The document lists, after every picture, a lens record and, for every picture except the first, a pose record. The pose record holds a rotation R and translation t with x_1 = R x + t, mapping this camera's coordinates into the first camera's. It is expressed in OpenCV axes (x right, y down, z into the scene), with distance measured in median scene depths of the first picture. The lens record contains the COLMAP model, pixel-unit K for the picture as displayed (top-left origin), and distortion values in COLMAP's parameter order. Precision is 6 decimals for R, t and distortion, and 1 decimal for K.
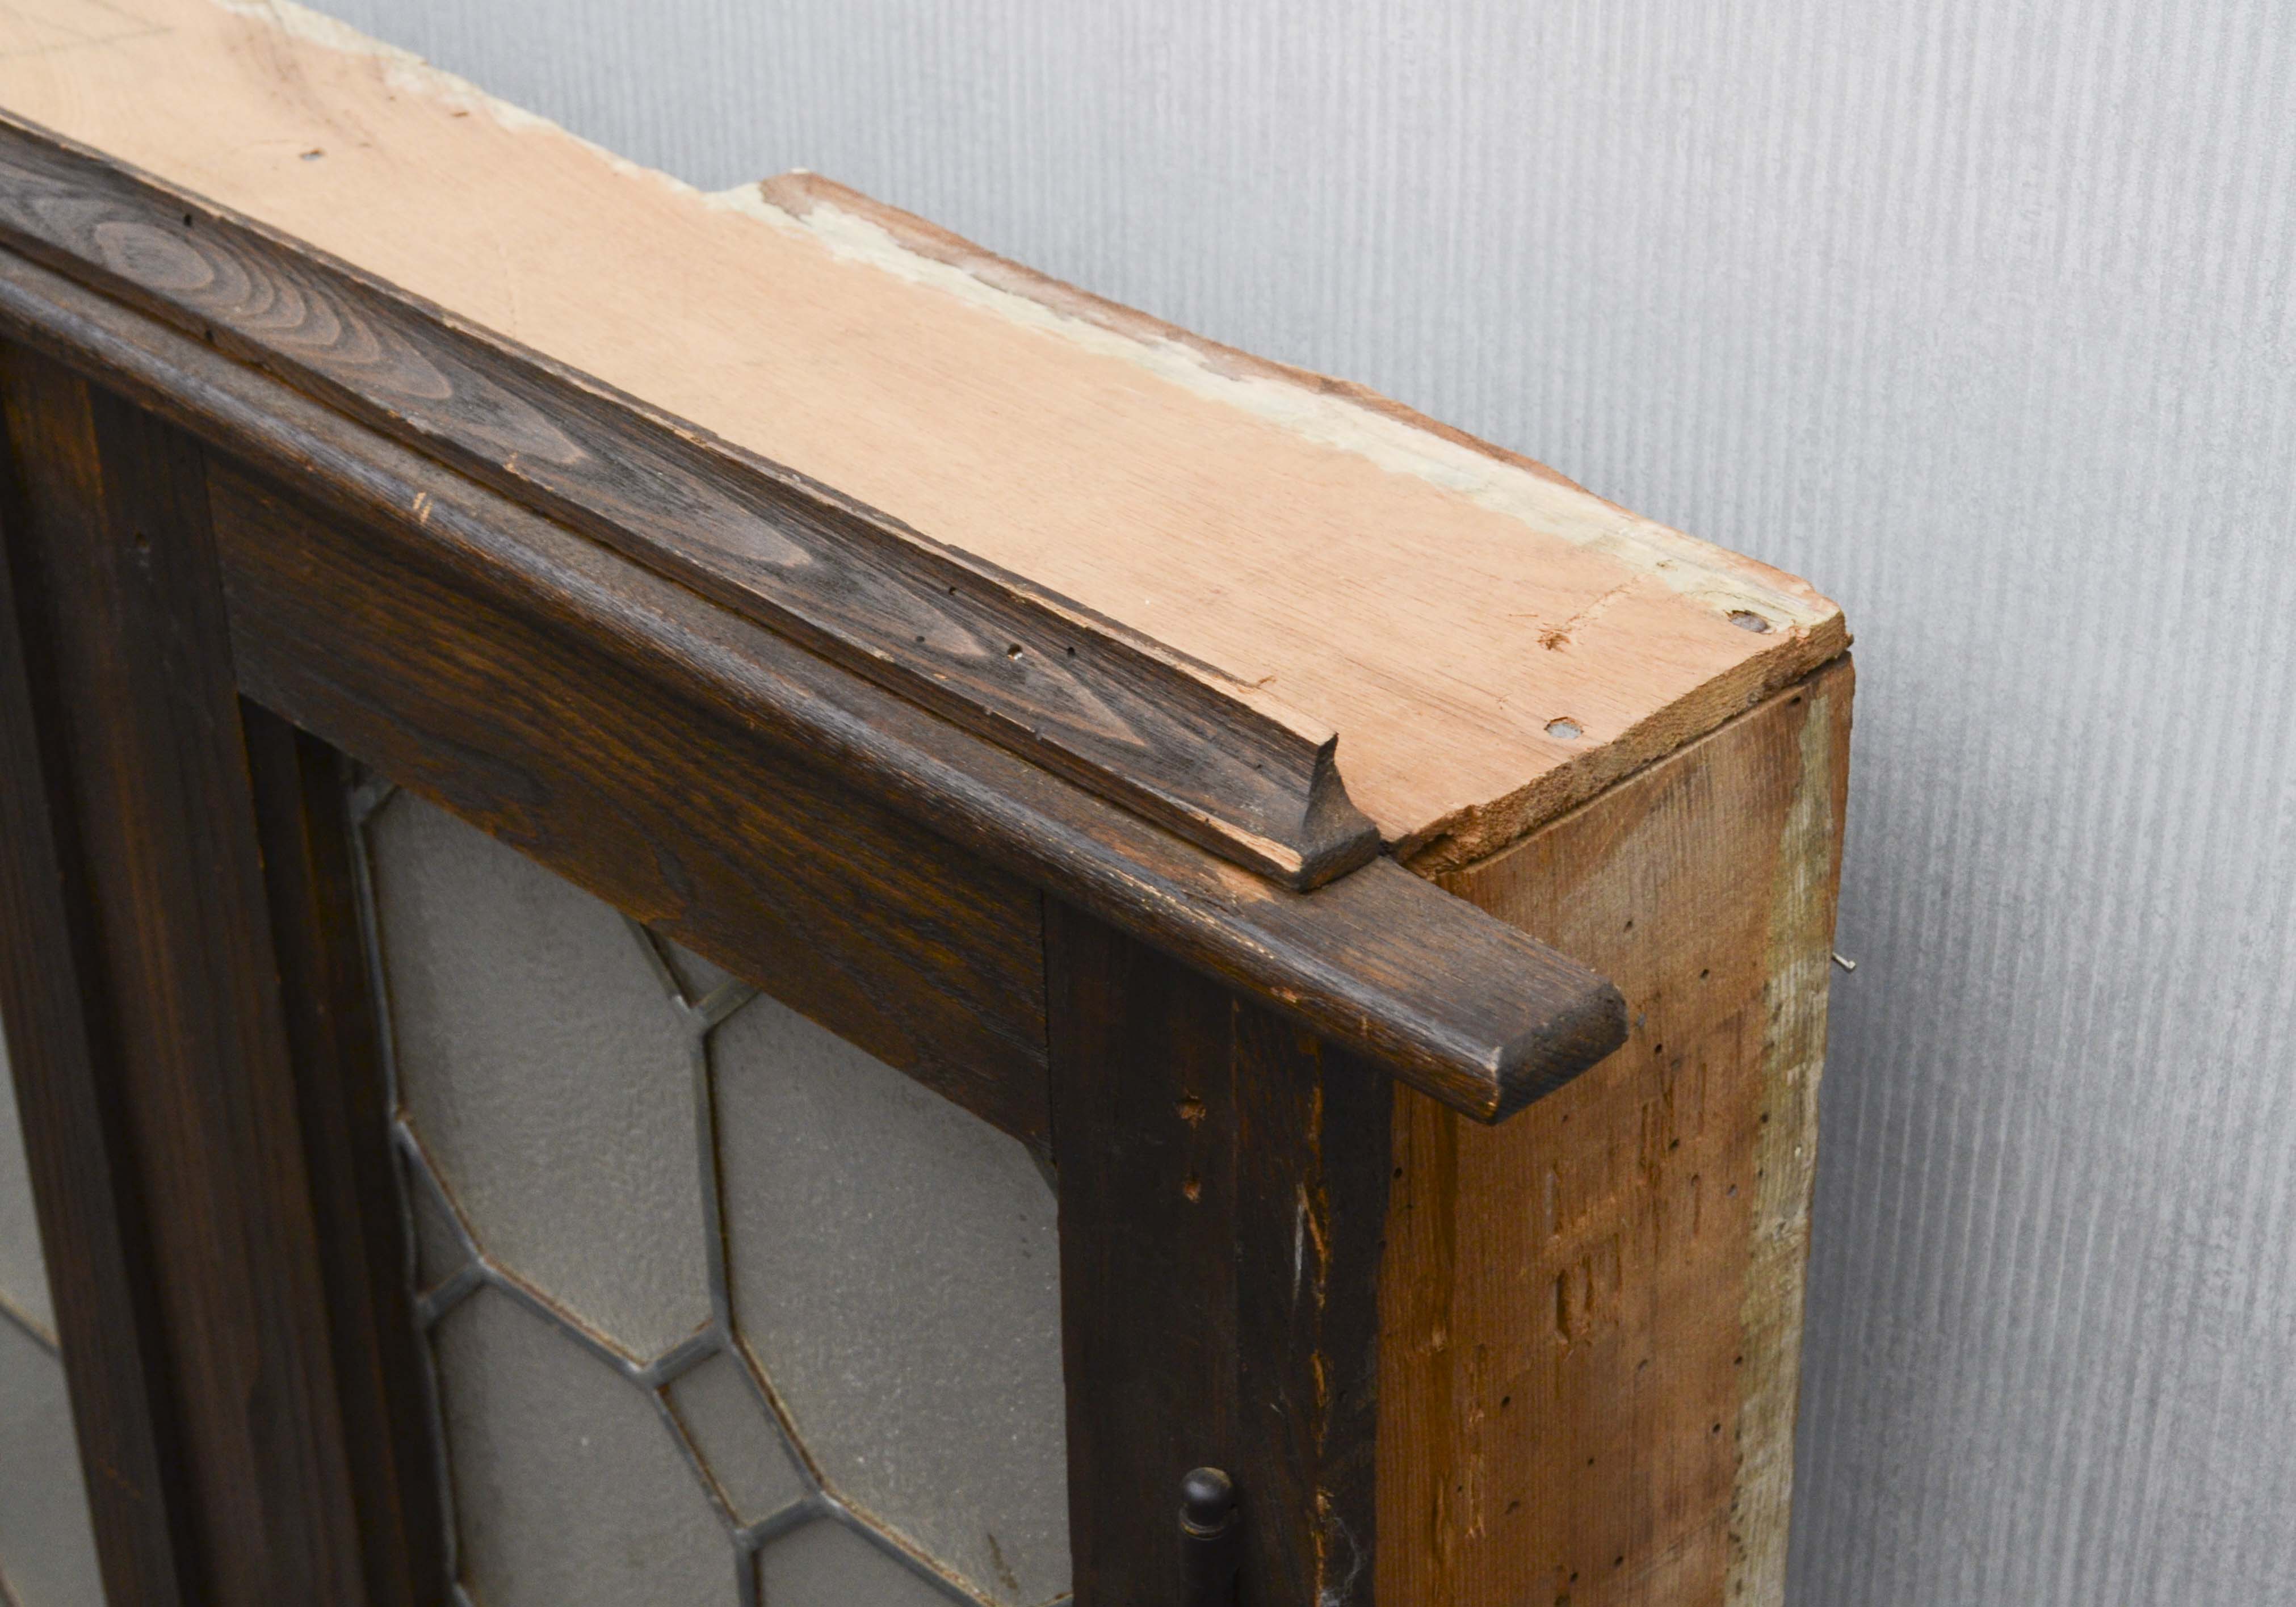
lens RADIAL K [[4223.4, 0, 1148.0], [0, 4223.4, 803.5], [0, 0, 1]] dist [-0.059557, 0.406011]
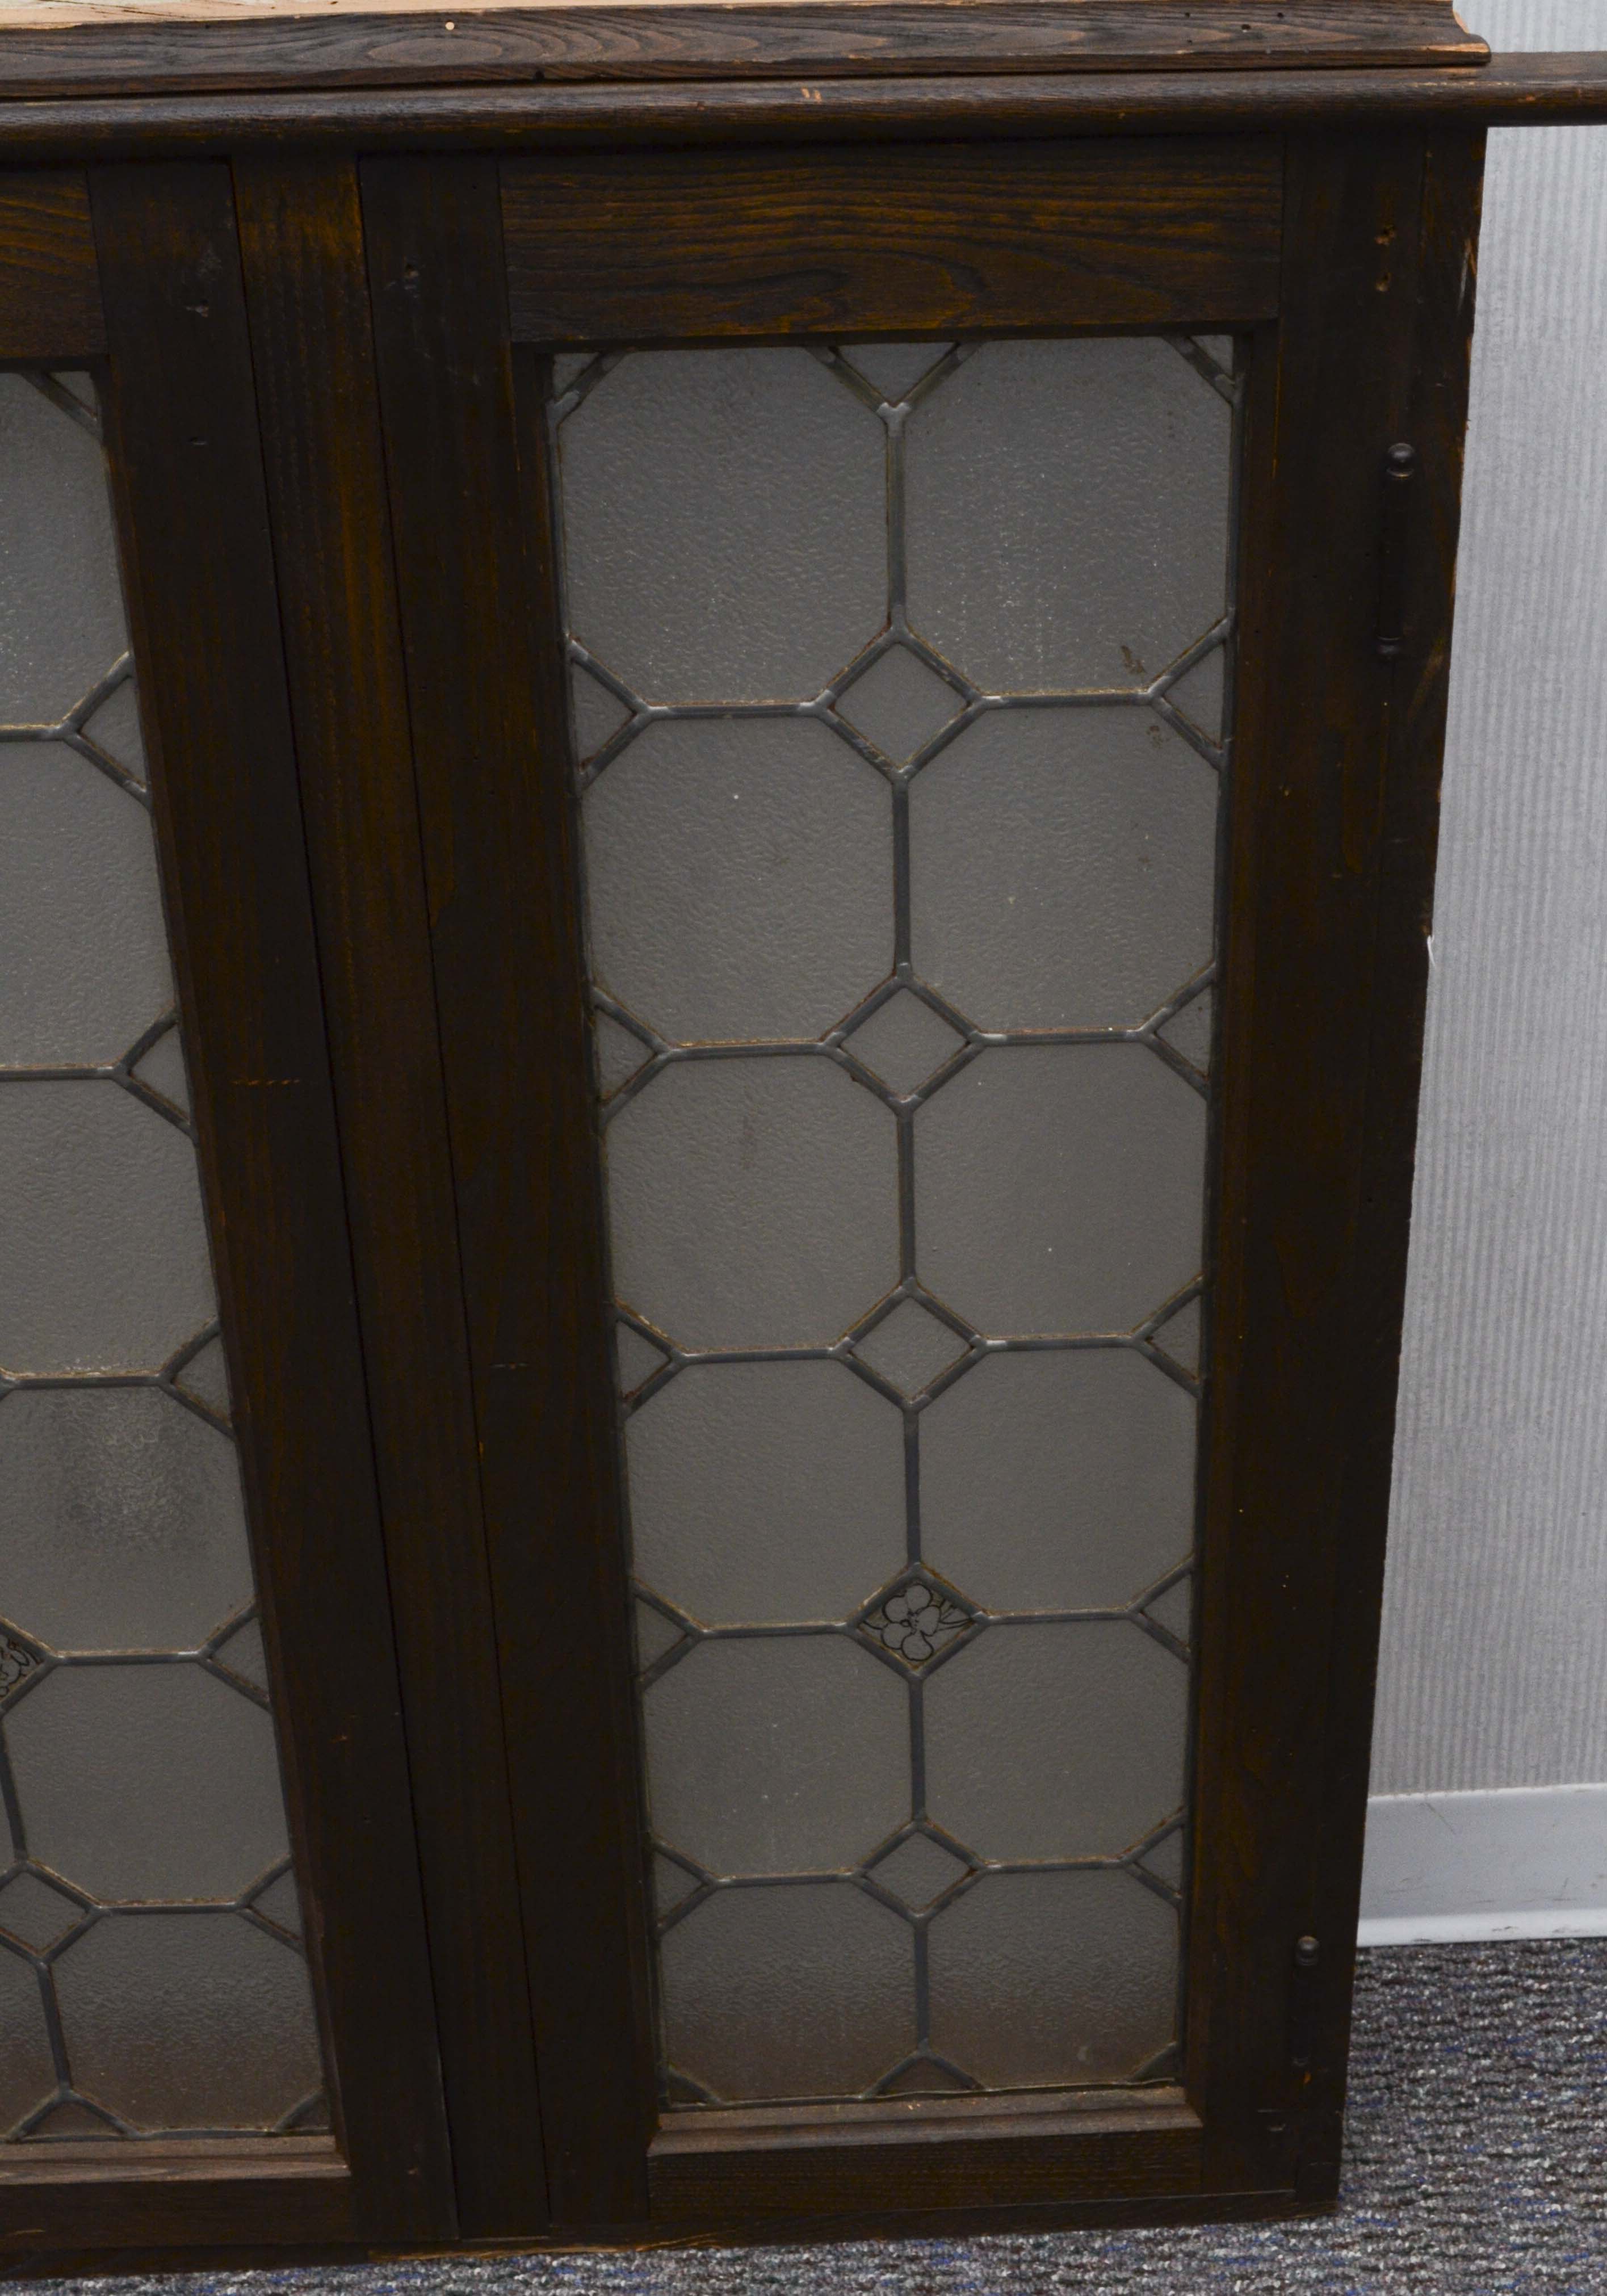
lens RADIAL K [[3975.8, 0, 803.5], [0, 3975.8, 1148.0], [0, 0, 1]] dist [0.032422, -0.093643]
pose [[0.665067, -0.359705, 0.654446, -1.338994], [0.373979, 0.918968, 0.125047, 0.113051], [-0.646395, 0.161585, 0.745697, -0.118473]]
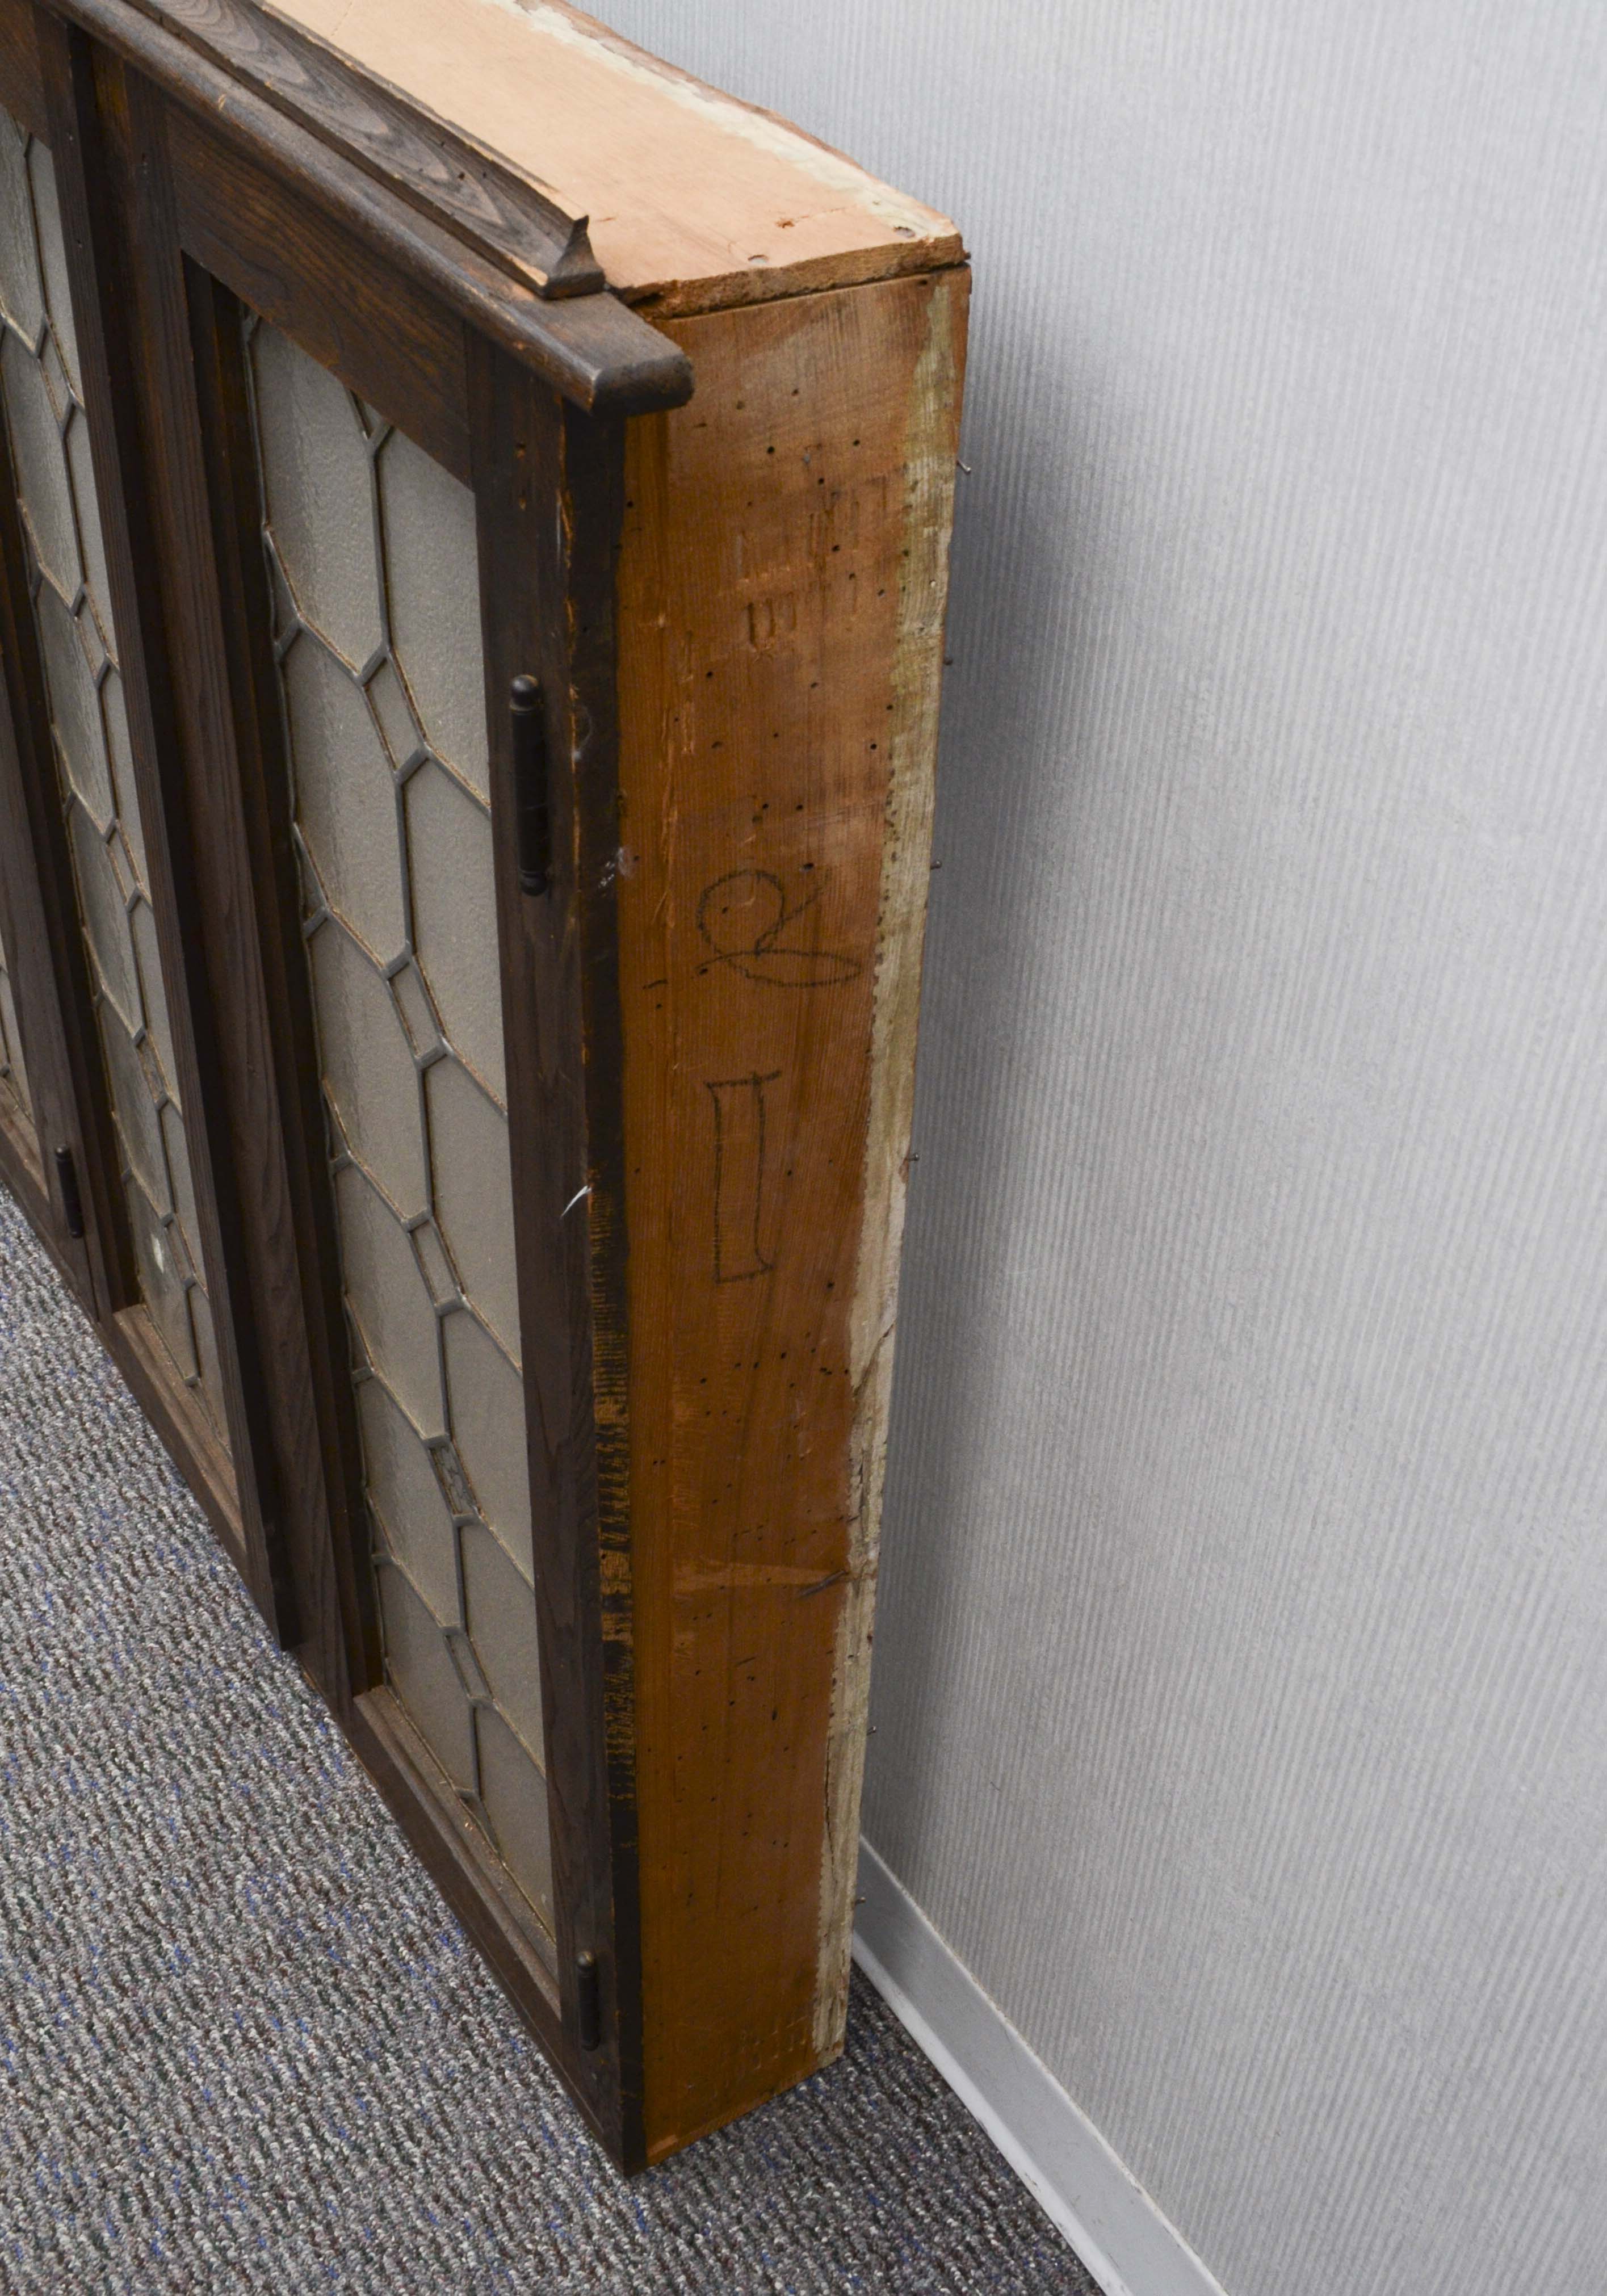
lens RADIAL K [[2686.9, 0, 803.5], [0, 2686.9, 1148.0], [0, 0, 1]] dist [-0.020311, -0.070511]
pose [[0.973101, 0.173439, -0.151636, 0.296170], [-0.151322, 0.977499, 0.146962, 0.149114], [0.173713, -0.120063, 0.977450, -0.102642]]
